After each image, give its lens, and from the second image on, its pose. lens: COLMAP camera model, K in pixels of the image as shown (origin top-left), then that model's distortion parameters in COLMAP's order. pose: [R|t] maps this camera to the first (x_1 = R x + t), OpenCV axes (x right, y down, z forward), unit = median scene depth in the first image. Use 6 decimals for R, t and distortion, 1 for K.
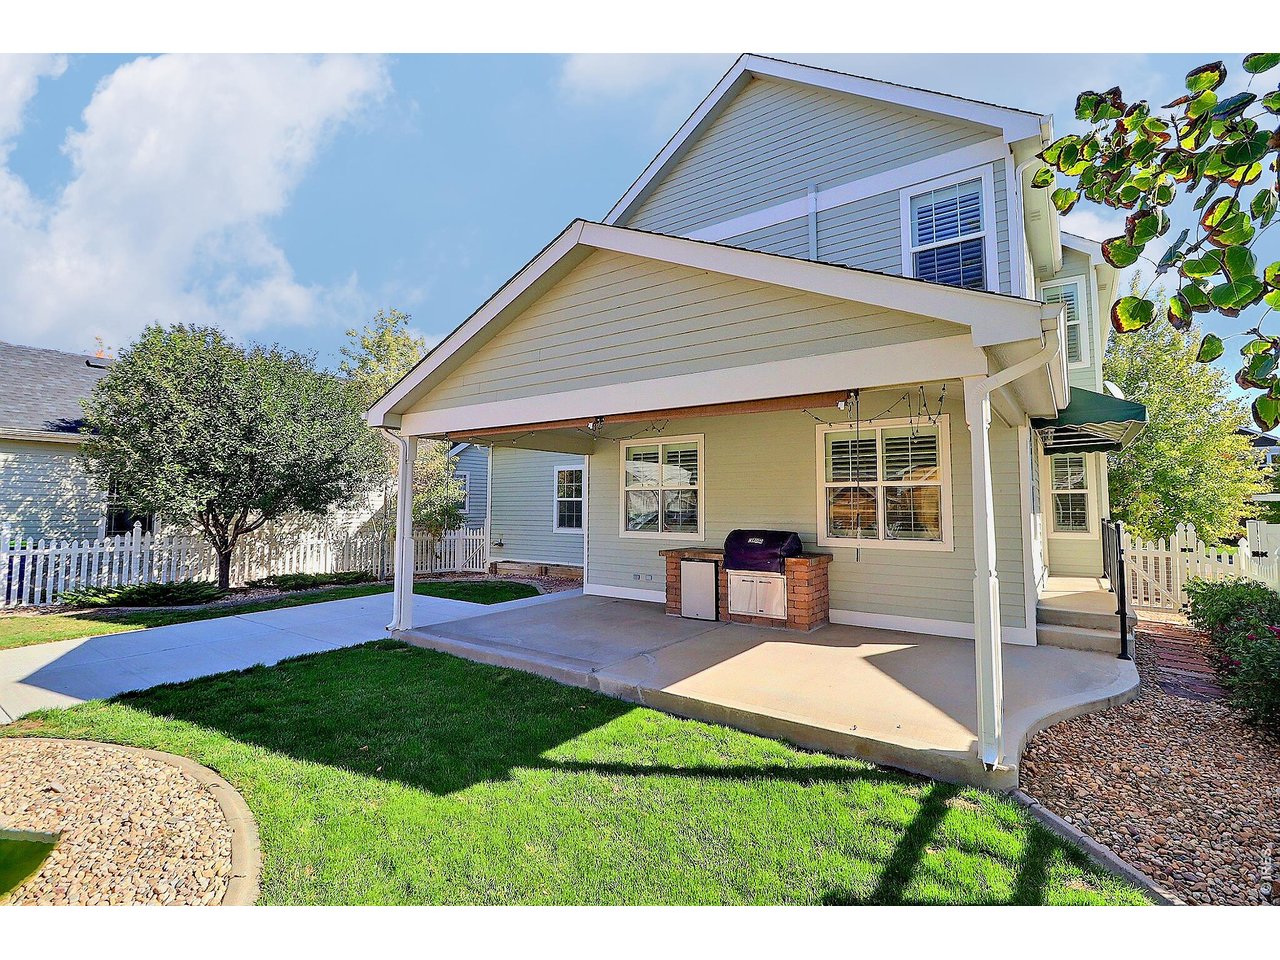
lens RADIAL K [[600.2, 0, 640.6], [0, 600.2, 473.6], [0, 0, 1]] dist [-0.002766, -0.001864]
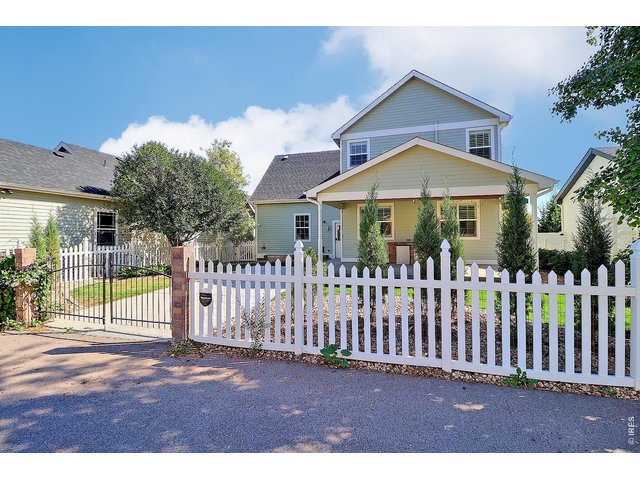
lens RADIAL K [[300.1, 0, 319.5], [0, 300.1, 238.2], [0, 0, 1]] dist [-0.002766, -0.001864]
pose [[0.944838, -0.012565, 0.327297, -0.718008], [-0.008018, 0.998077, 0.061462, 0.017172], [-0.327440, -0.060696, 0.942921, -0.247414]]
